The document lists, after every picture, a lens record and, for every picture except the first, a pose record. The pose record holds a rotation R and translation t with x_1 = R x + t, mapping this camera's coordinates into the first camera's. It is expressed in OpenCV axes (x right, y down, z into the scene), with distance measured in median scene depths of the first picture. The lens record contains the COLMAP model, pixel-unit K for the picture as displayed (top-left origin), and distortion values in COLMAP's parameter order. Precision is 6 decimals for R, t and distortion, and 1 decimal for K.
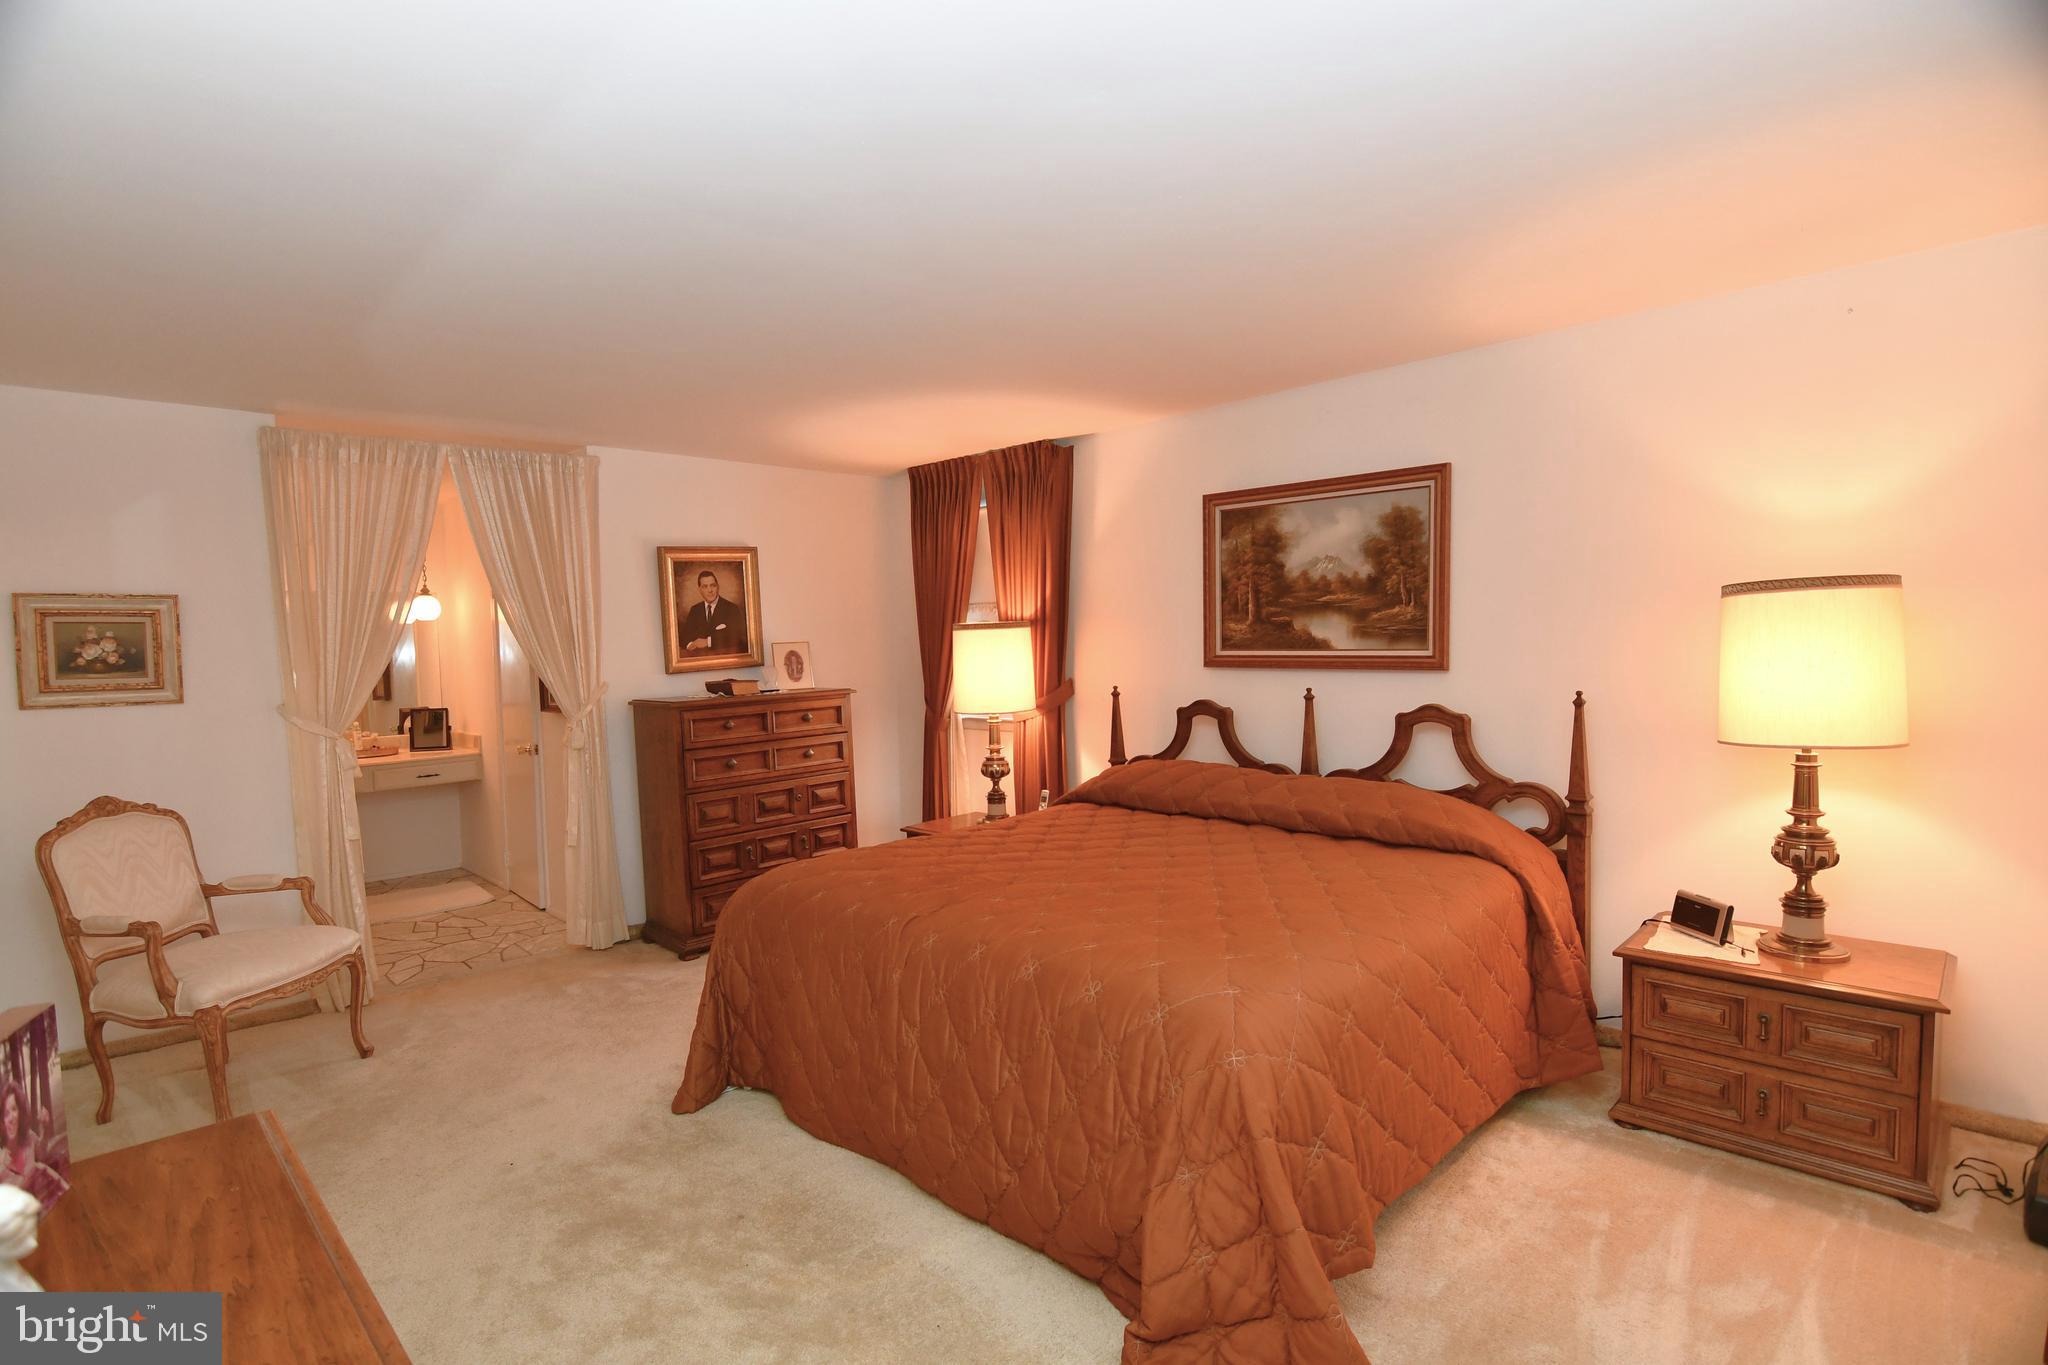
lens RADIAL K [[932.4, 0, 1015.3], [0, 932.4, 692.8], [0, 0, 1]] dist [-0.009068, -0.000976]
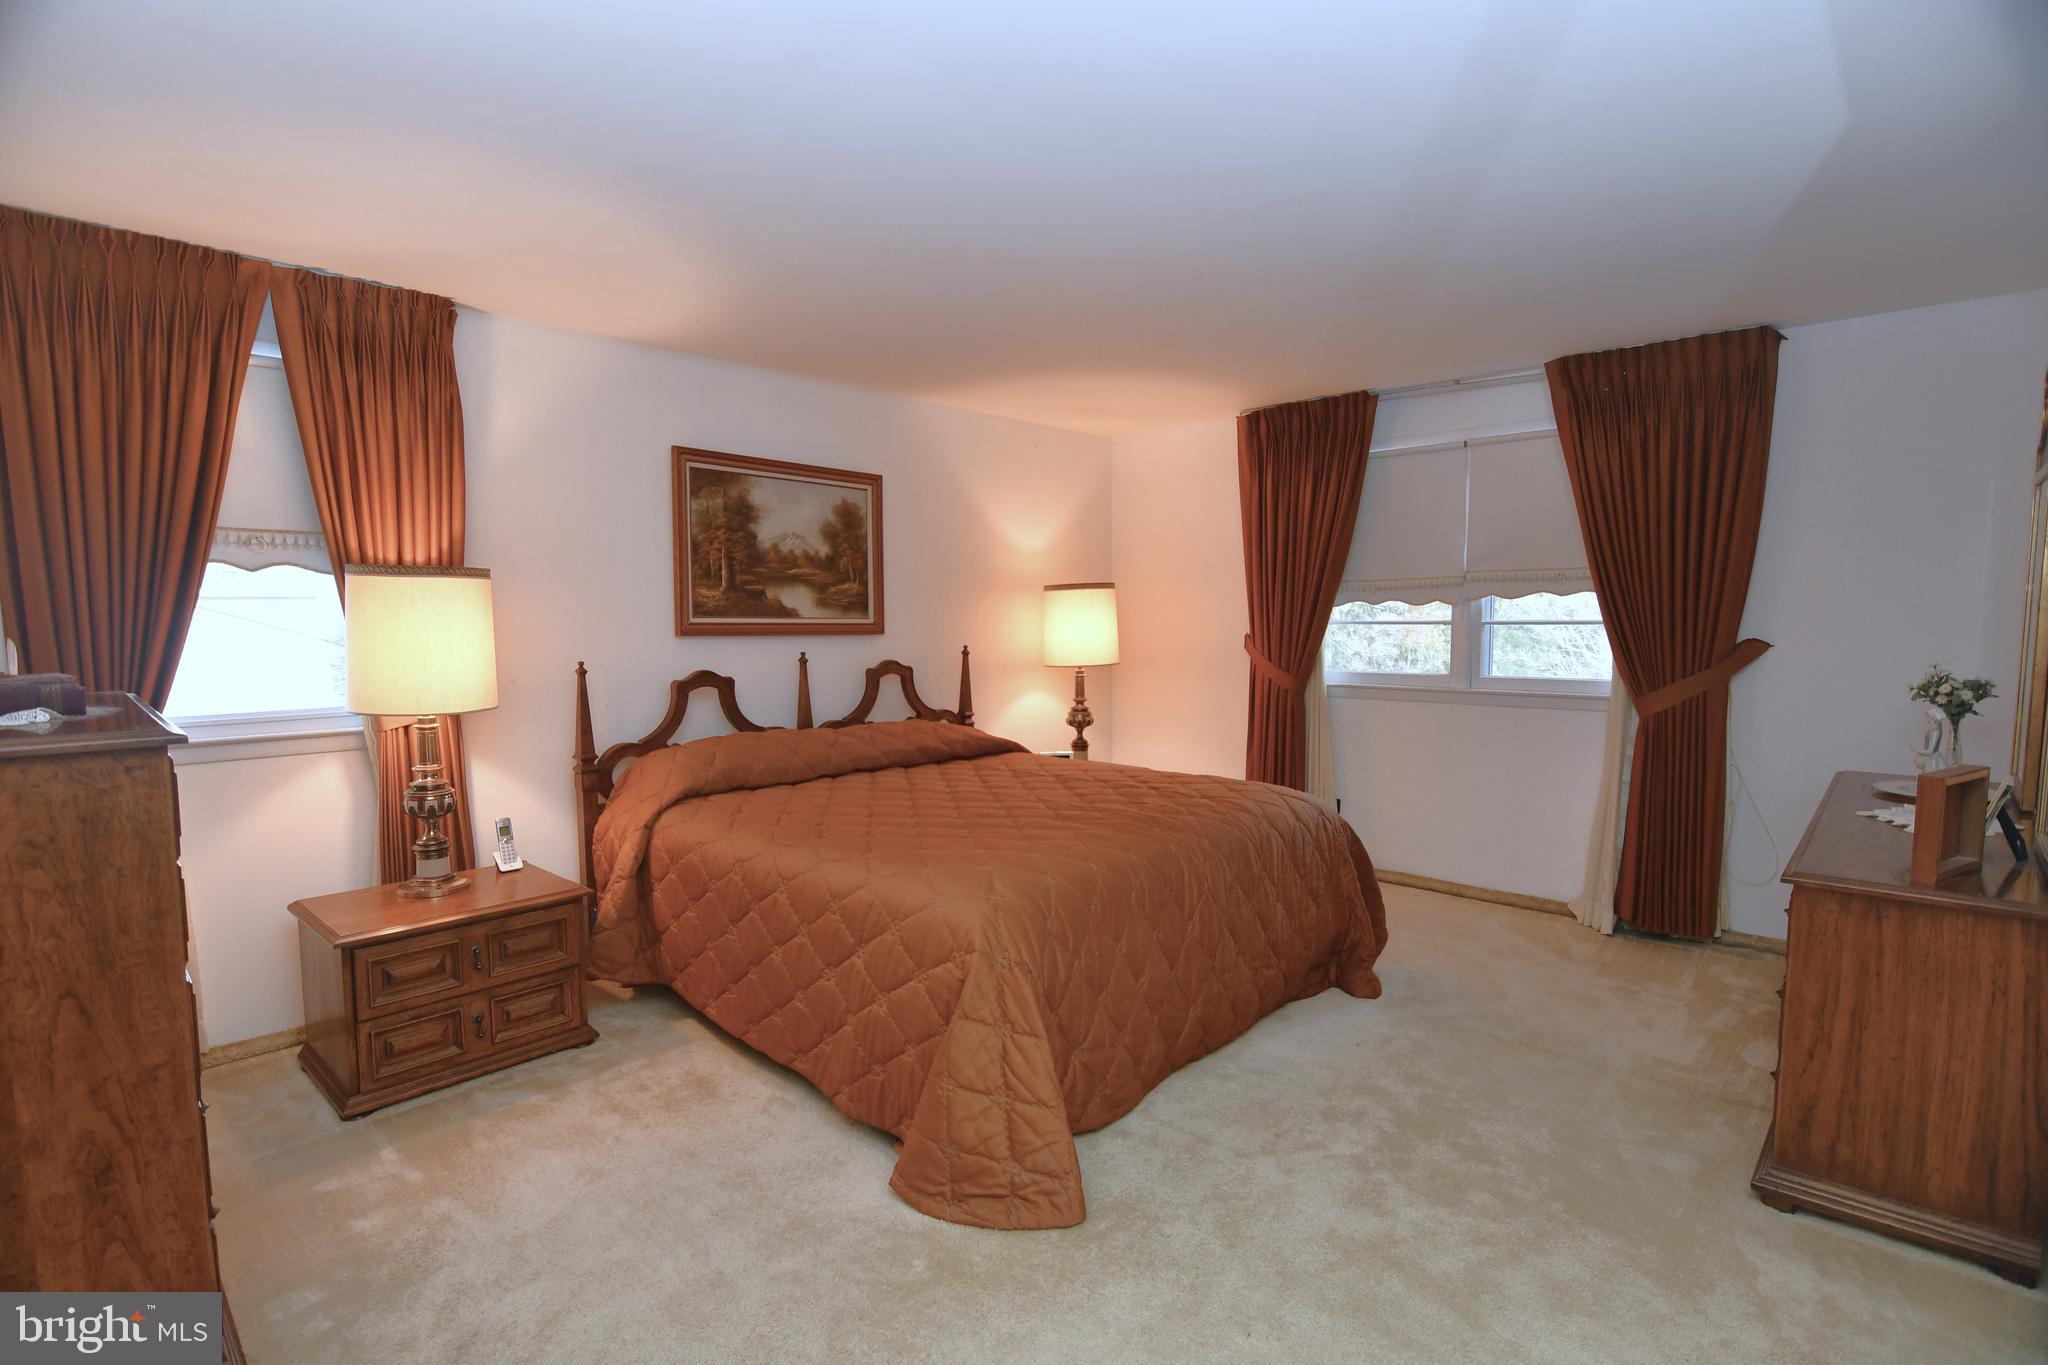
lens RADIAL K [[932.4, 0, 1014.5], [0, 932.4, 684.6], [0, 0, 1]] dist [-0.009068, -0.000976]
pose [[0.013340, -0.056177, 0.998332, -0.772034], [0.051001, 0.997159, 0.055429, -0.014918], [-0.998610, 0.050176, 0.016167, 0.724020]]
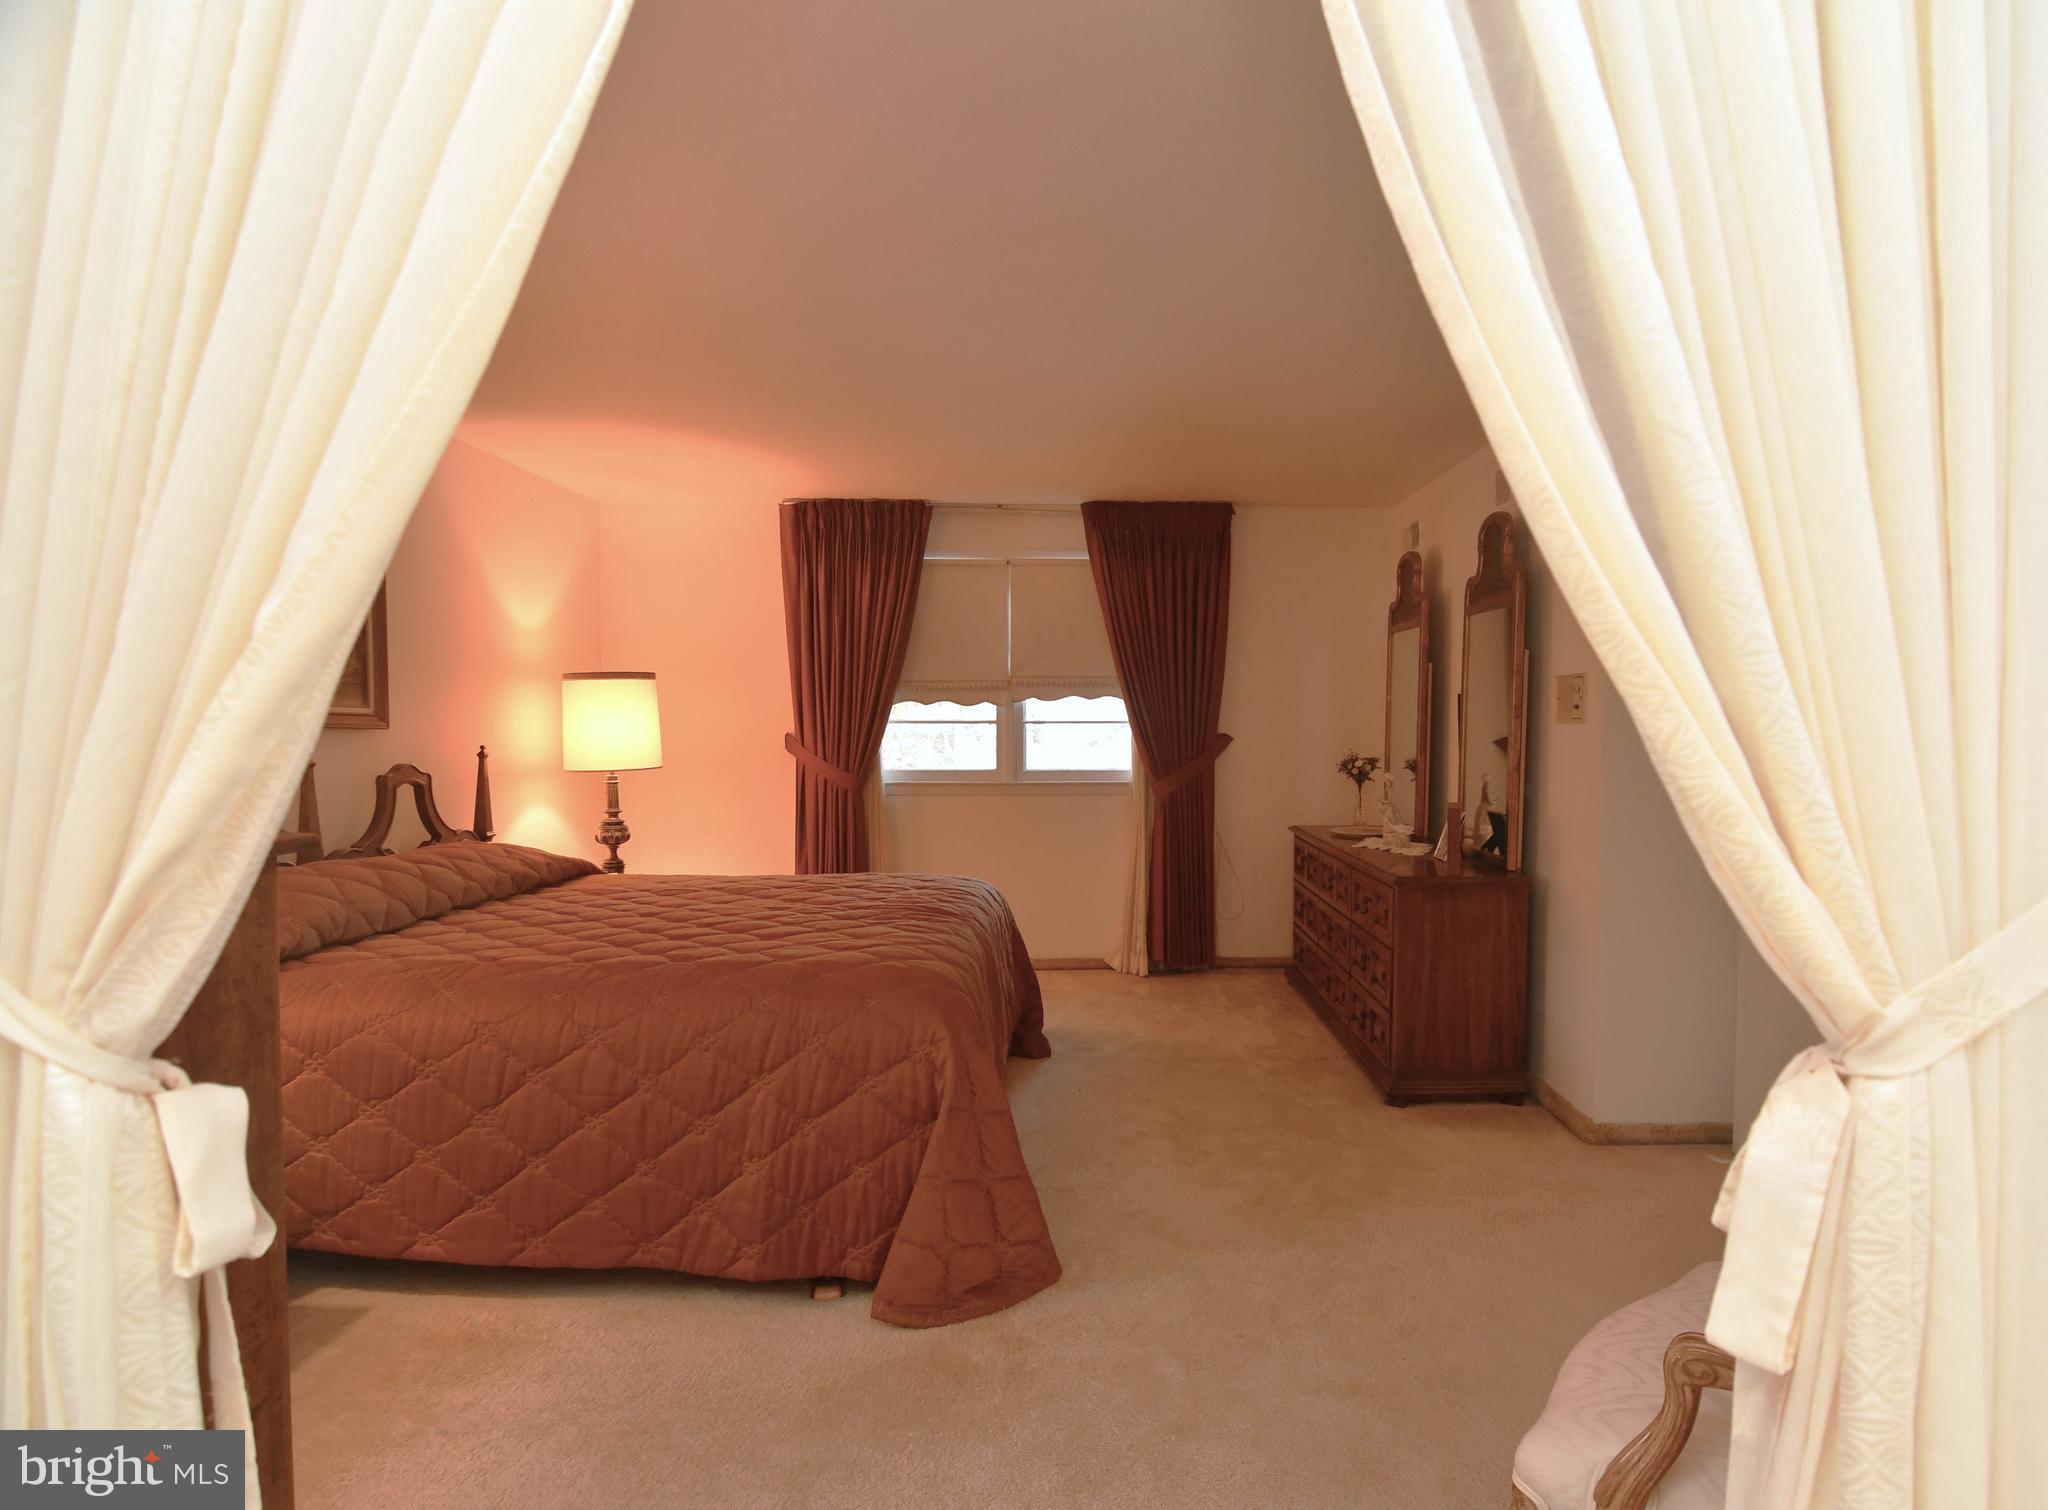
lens RADIAL K [[1052.7, 0, 1030.9], [0, 1052.7, 764.5], [0, 0, 1]] dist [-0.003813, -0.000364]
pose [[-0.665035, -0.010283, 0.746742, -0.712822], [0.042491, 0.997764, 0.051582, -0.014026], [-0.745603, 0.066034, -0.663111, 1.111076]]
